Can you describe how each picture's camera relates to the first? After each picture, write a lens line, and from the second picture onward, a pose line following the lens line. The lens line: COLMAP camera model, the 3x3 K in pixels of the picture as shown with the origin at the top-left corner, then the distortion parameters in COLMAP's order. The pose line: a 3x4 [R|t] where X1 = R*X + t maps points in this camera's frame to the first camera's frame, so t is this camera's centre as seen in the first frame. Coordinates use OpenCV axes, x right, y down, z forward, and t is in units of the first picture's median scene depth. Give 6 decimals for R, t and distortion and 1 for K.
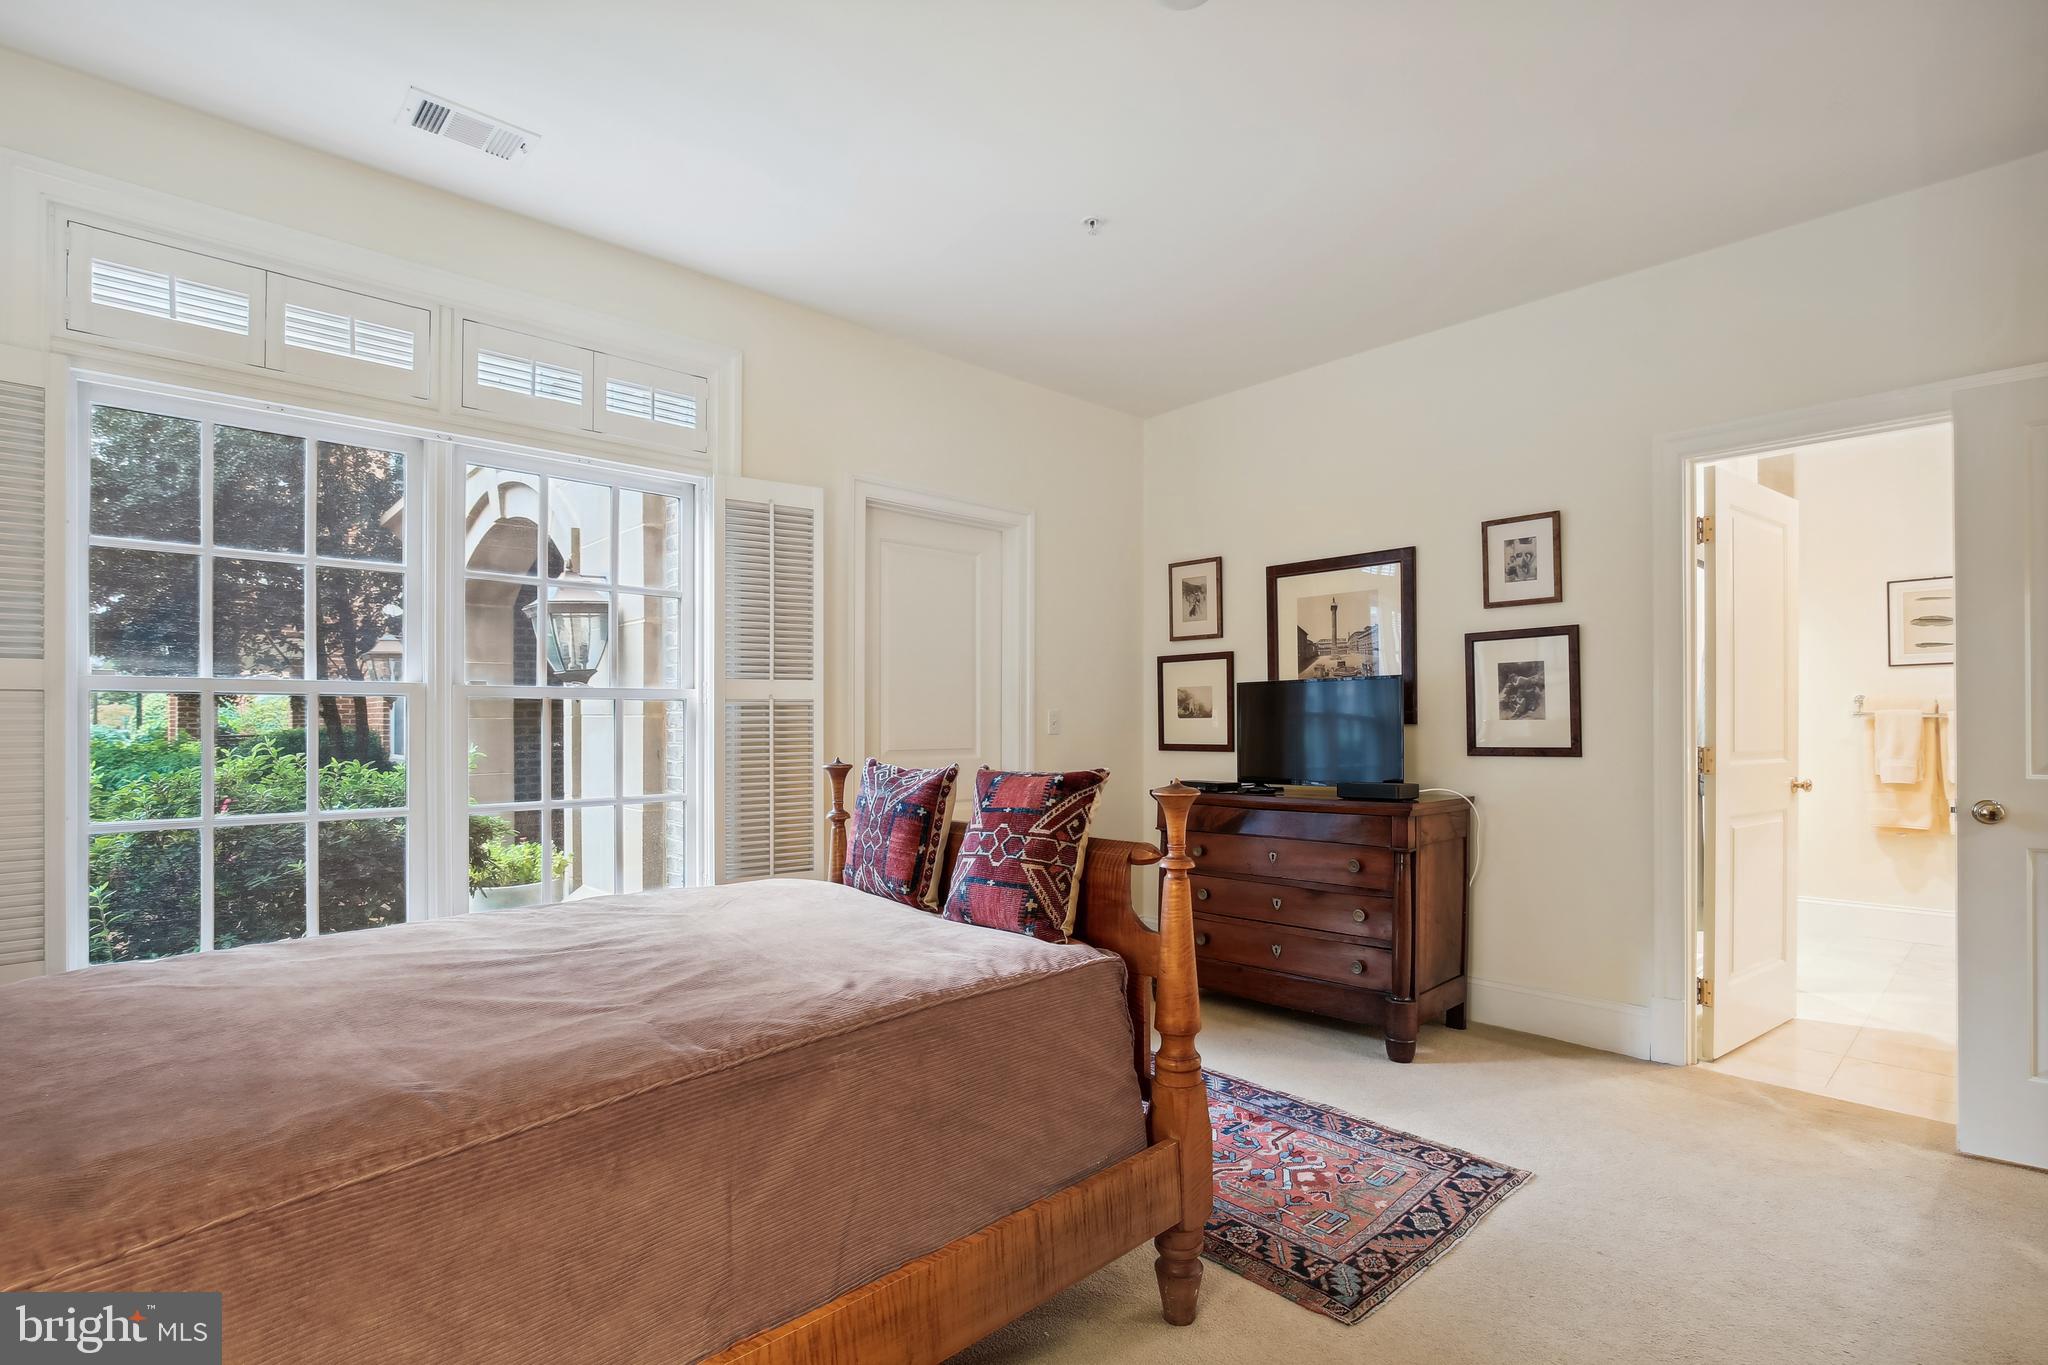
lens RADIAL K [[962.1, 0, 1013.5], [0, 962.1, 699.6], [0, 0, 1]] dist [-0.003076, 0.000168]
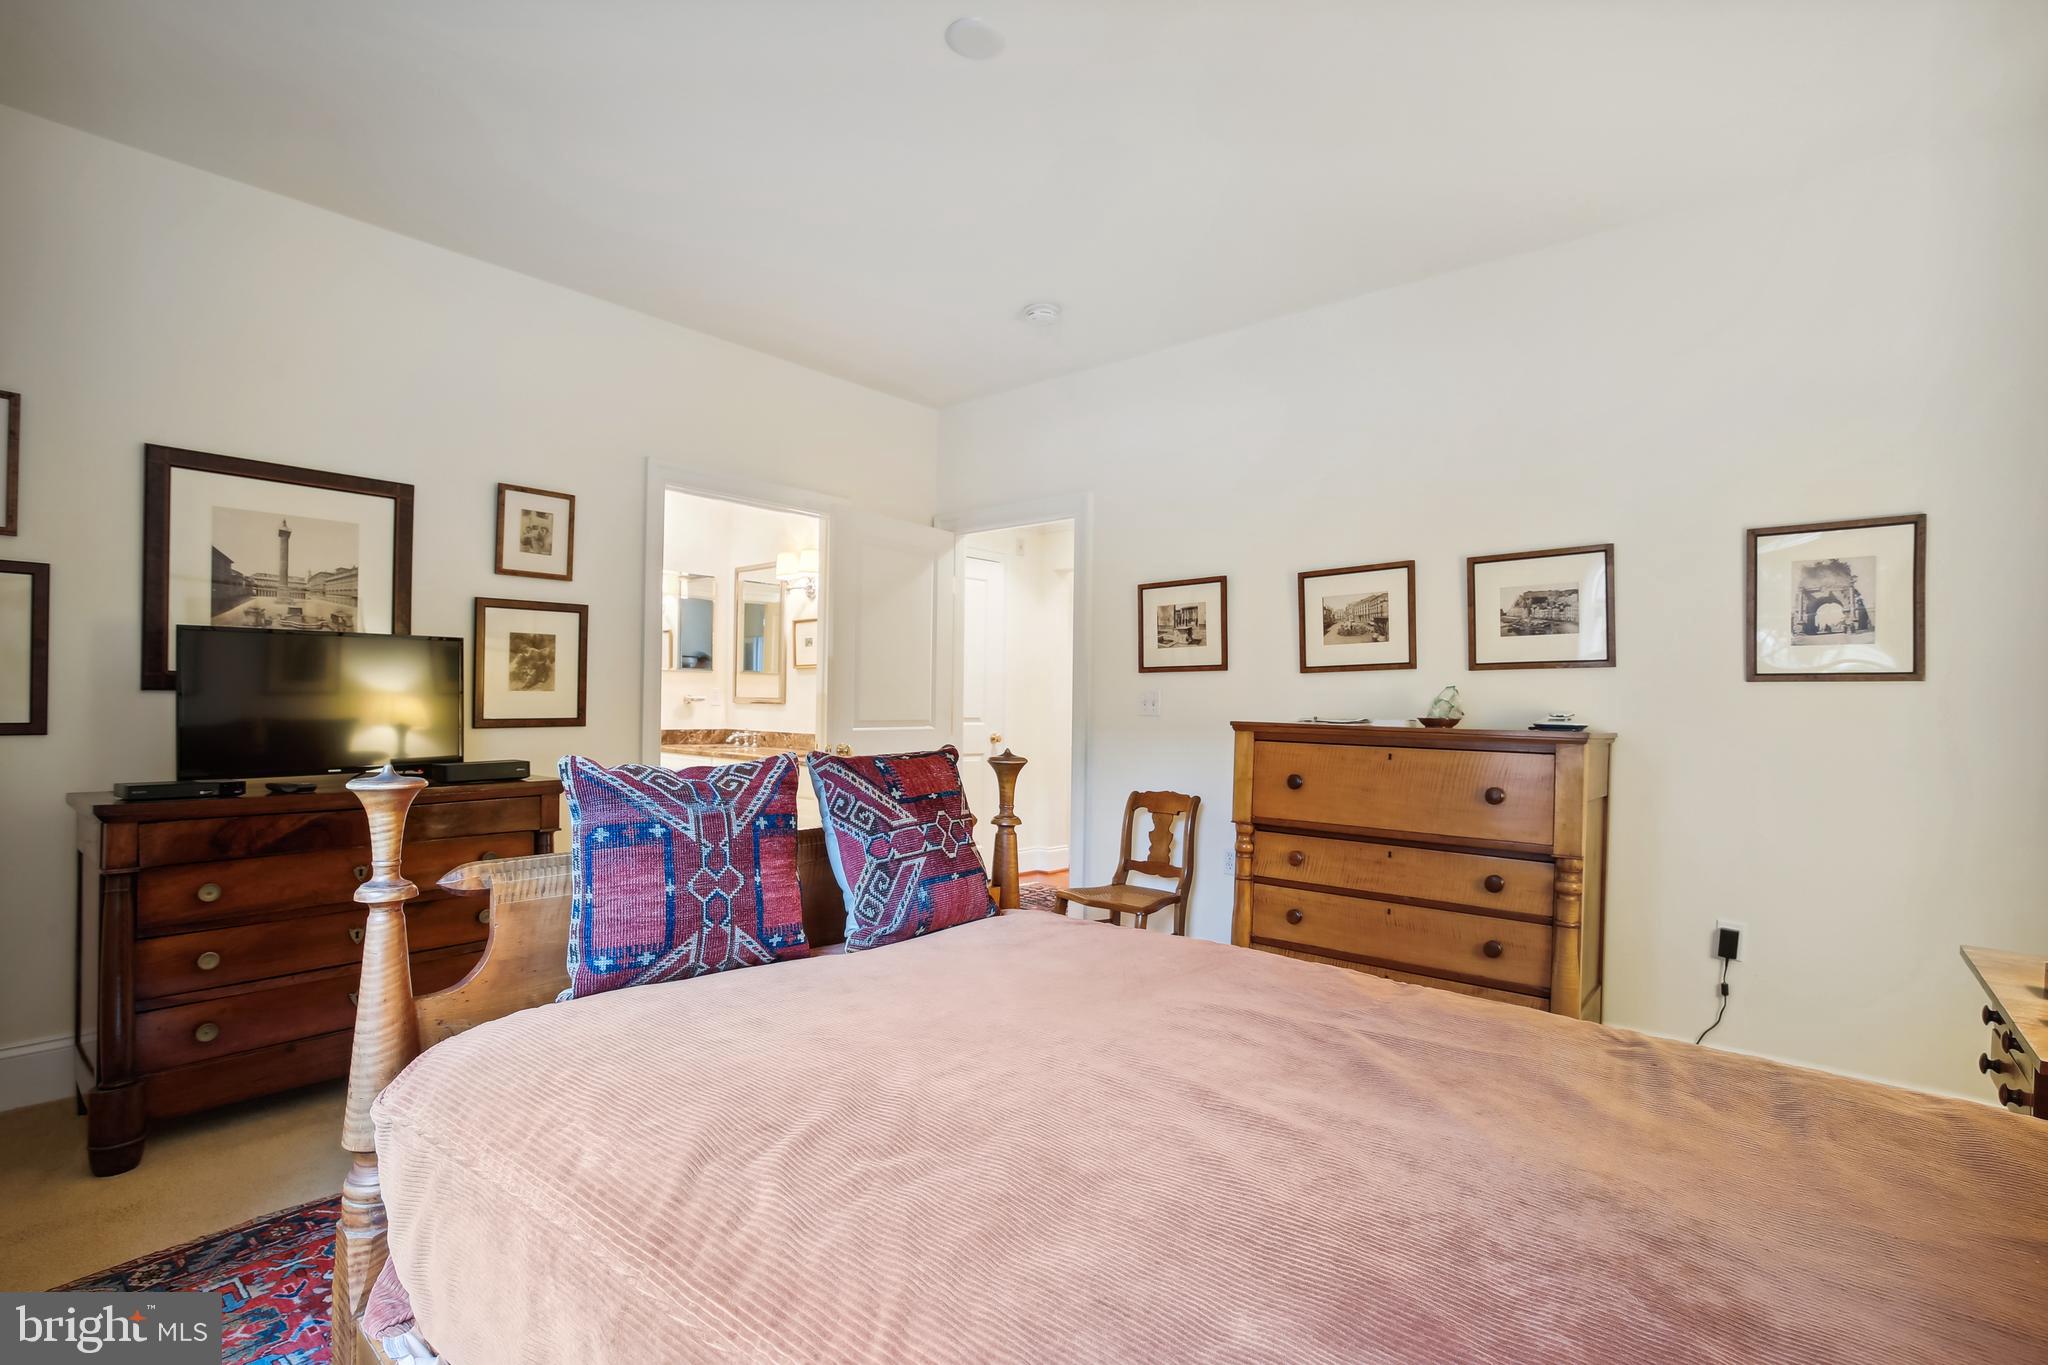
lens RADIAL K [[962.1, 0, 1013.5], [0, 962.1, 699.6], [0, 0, 1]] dist [-0.003076, 0.000168]
pose [[-0.102265, 0.001917, 0.994755, -0.527753], [-0.039470, 0.999203, -0.005983, 0.016291], [-0.993974, -0.039875, -0.102108, 0.596835]]
